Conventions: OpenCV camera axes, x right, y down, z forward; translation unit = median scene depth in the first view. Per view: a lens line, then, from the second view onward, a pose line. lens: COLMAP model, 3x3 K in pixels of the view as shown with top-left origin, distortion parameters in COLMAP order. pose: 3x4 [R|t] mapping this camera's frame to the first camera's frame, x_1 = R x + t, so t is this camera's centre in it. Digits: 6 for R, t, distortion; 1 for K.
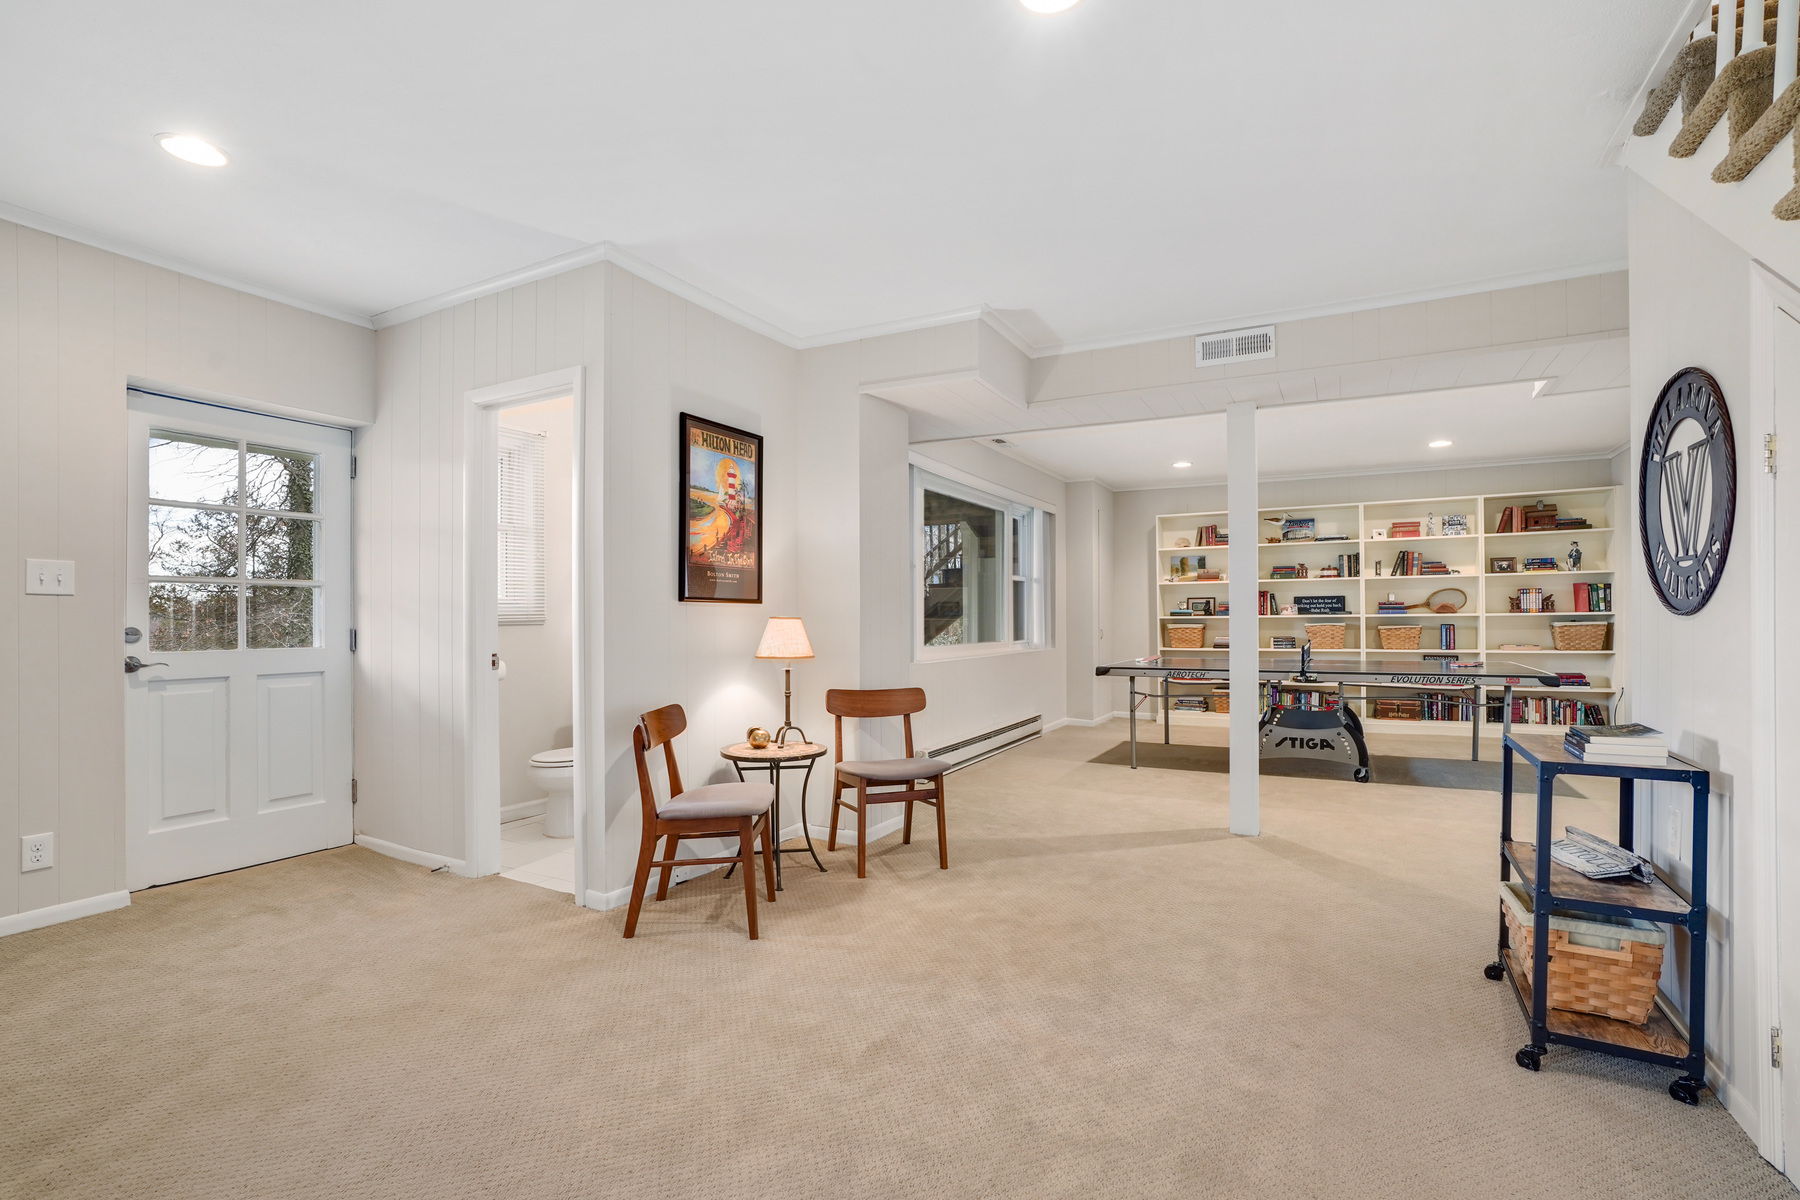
lens RADIAL K [[823.9, 0, 888.7], [0, 823.9, 608.2], [0, 0, 1]] dist [-0.061563, 0.027812]
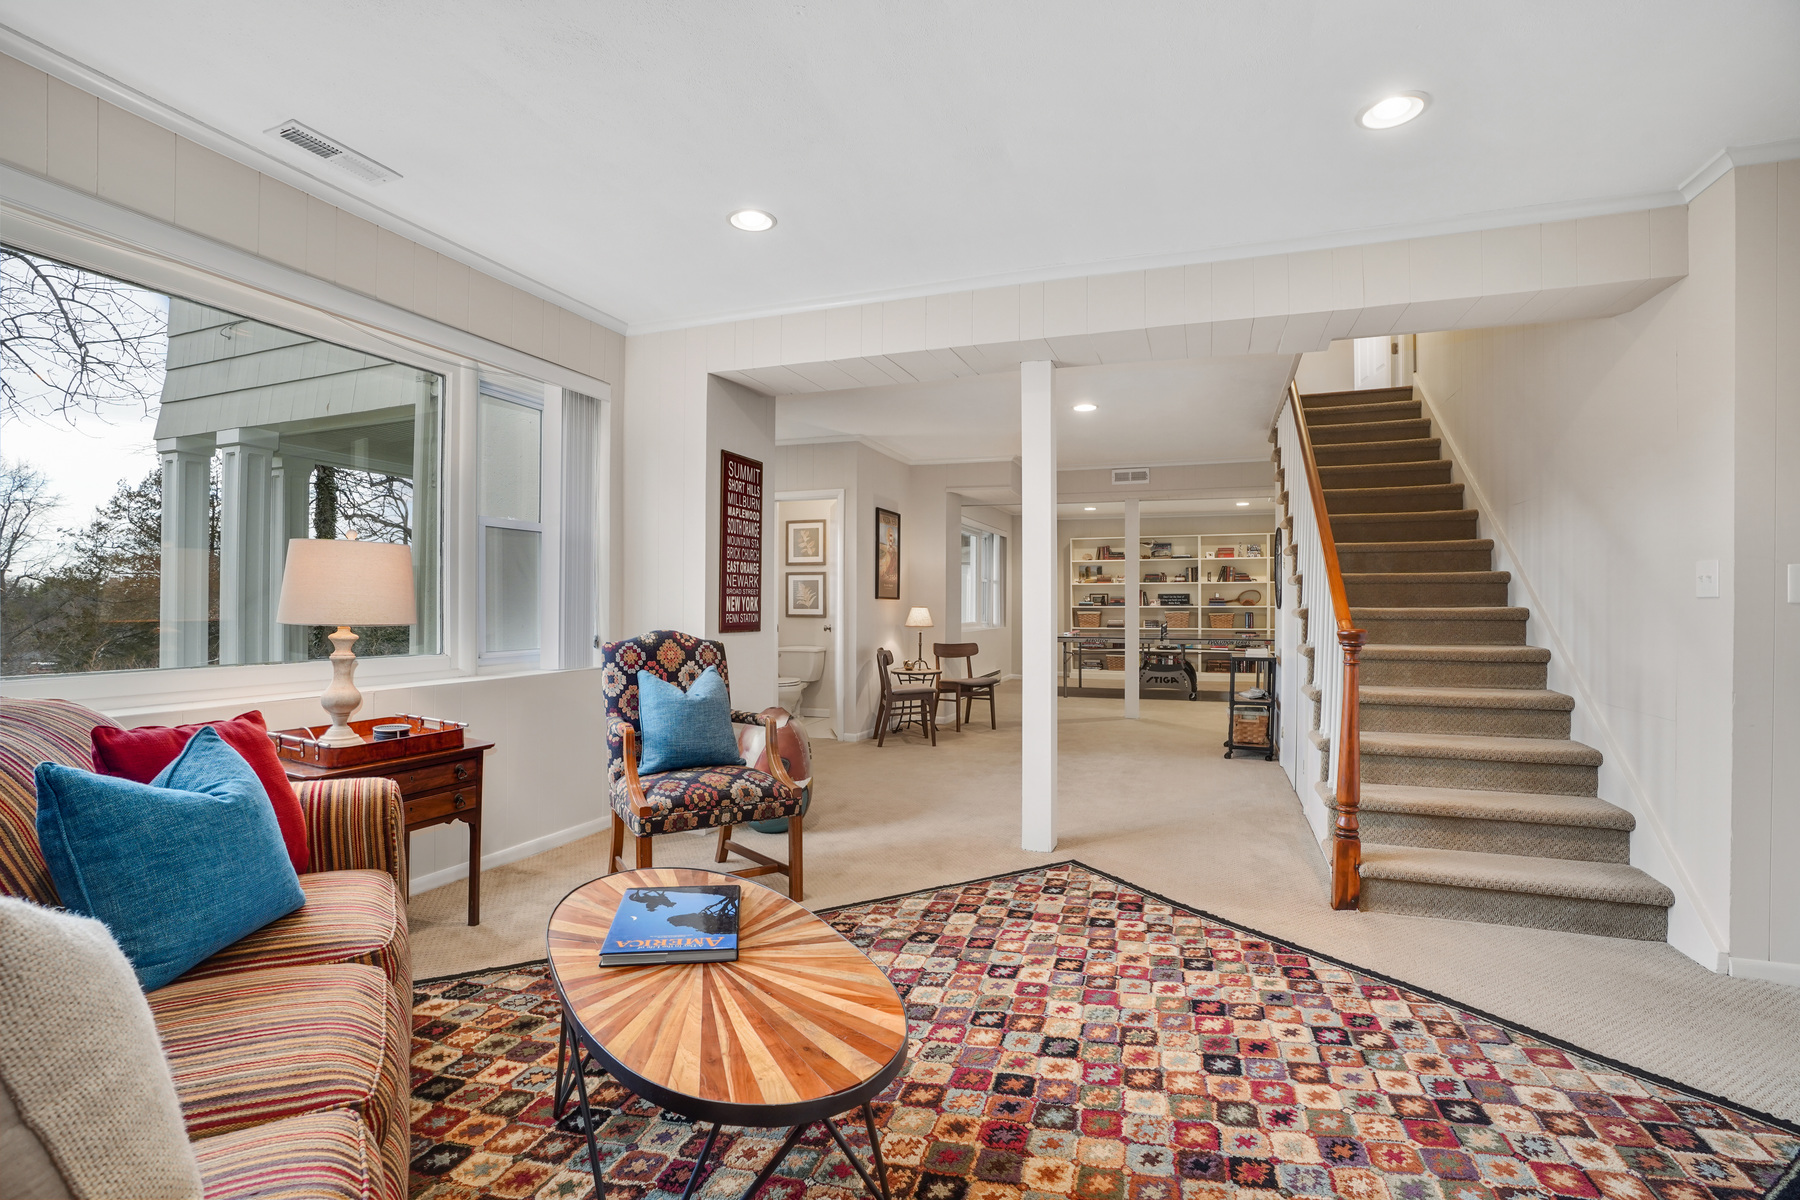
lens RADIAL K [[823.0, 0, 900.0], [0, 823.0, 600.0], [0, 0, 1]] dist [-0.059921, 0.028386]
pose [[0.988211, 0.006928, 0.152941, -0.232791], [-0.007819, 0.999956, 0.005227, -0.007618], [-0.152898, -0.006361, 0.988221, -0.480355]]
